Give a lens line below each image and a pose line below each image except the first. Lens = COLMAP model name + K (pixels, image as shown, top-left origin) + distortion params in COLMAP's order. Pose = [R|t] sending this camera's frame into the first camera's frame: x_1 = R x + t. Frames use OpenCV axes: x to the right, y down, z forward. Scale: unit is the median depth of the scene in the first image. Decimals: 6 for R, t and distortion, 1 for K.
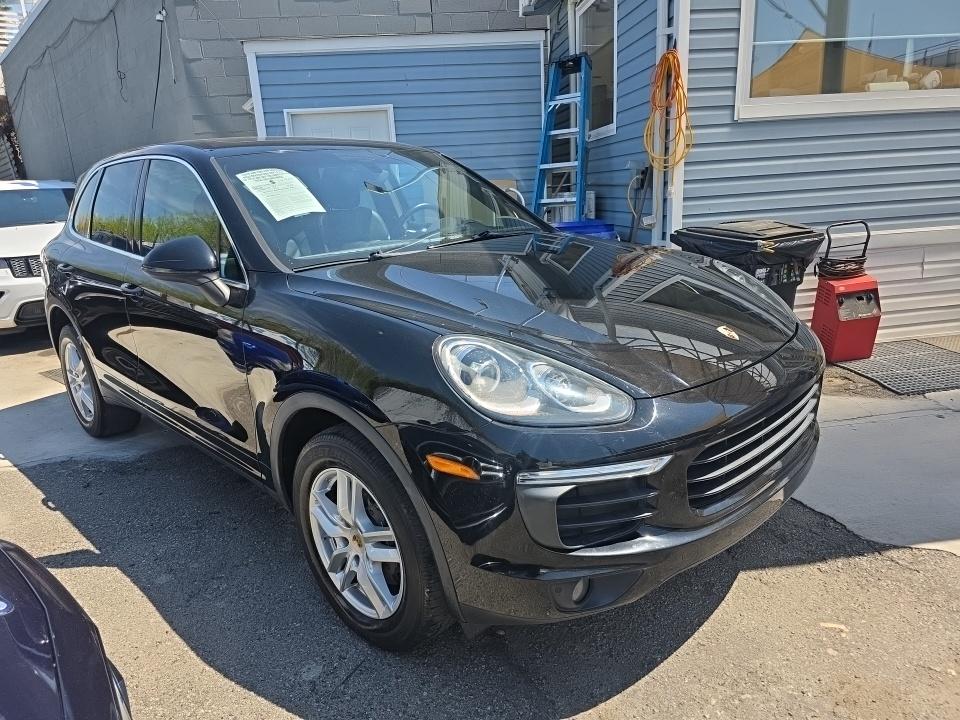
lens RADIAL K [[650.6, 0, 474.4], [0, 650.6, 363.2], [0, 0, 1]] dist [0.030146, -0.028879]
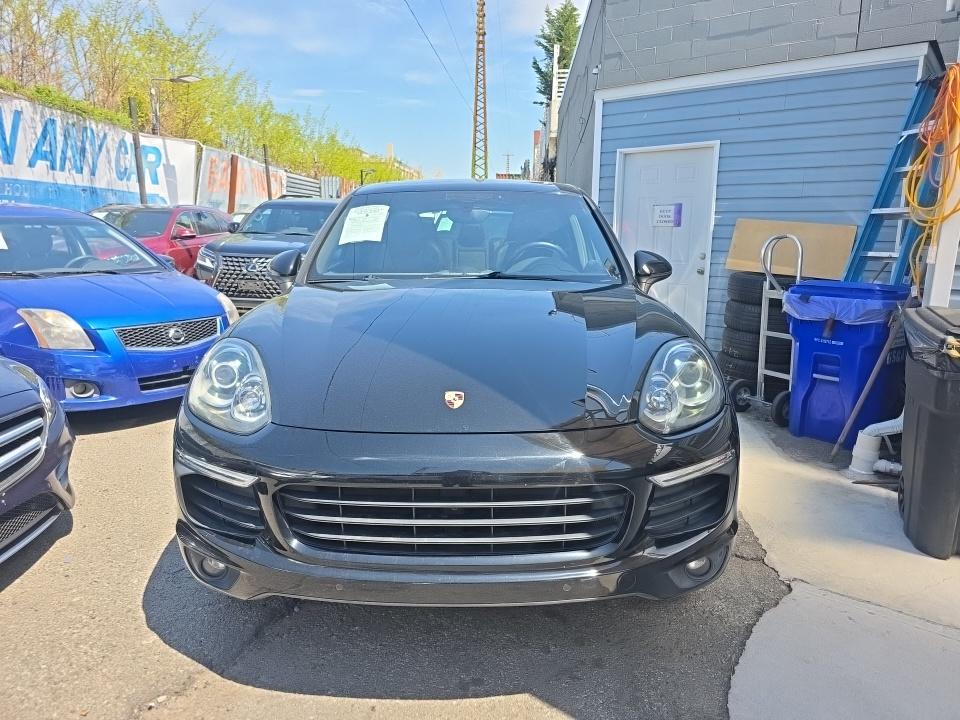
lens RADIAL K [[650.6, 0, 482.0], [0, 650.6, 363.2], [0, 0, 1]] dist [0.030146, -0.028879]
pose [[0.703655, 0.199657, -0.681914, 0.350968], [-0.228629, 0.972292, 0.048758, -0.050861], [0.672755, 0.121596, 0.729805, 0.118494]]
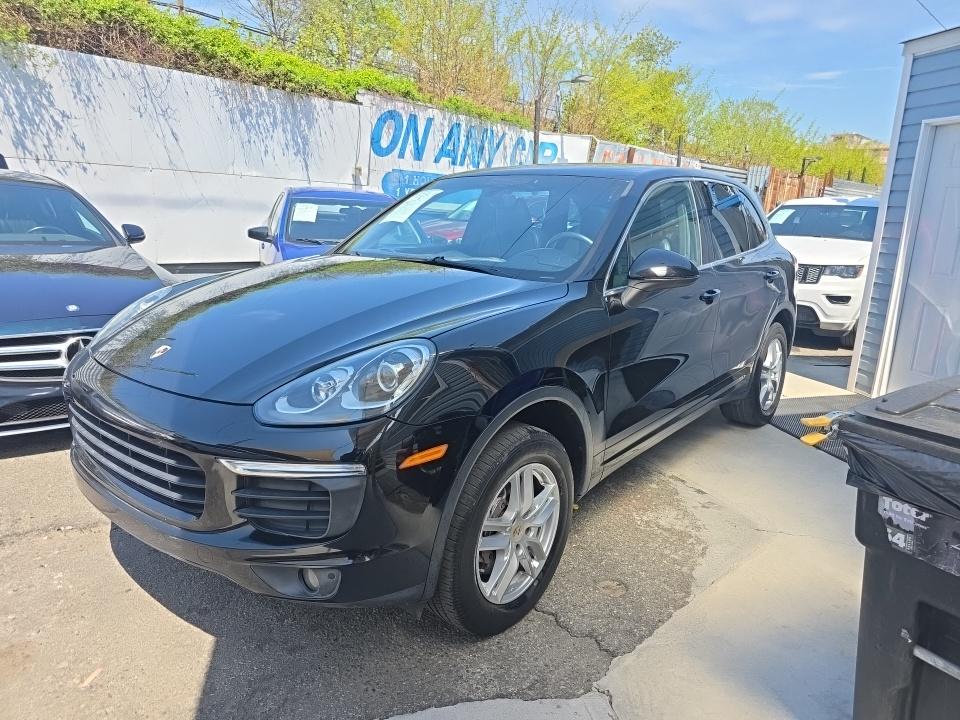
lens RADIAL K [[650.6, 0, 477.1], [0, 650.6, 360.2], [0, 0, 1]] dist [0.030146, -0.028879]
pose [[0.086173, 0.279228, -0.956350, 0.493926], [-0.305236, 0.921159, 0.241450, -0.152229], [0.948370, 0.271106, 0.164609, 0.447672]]
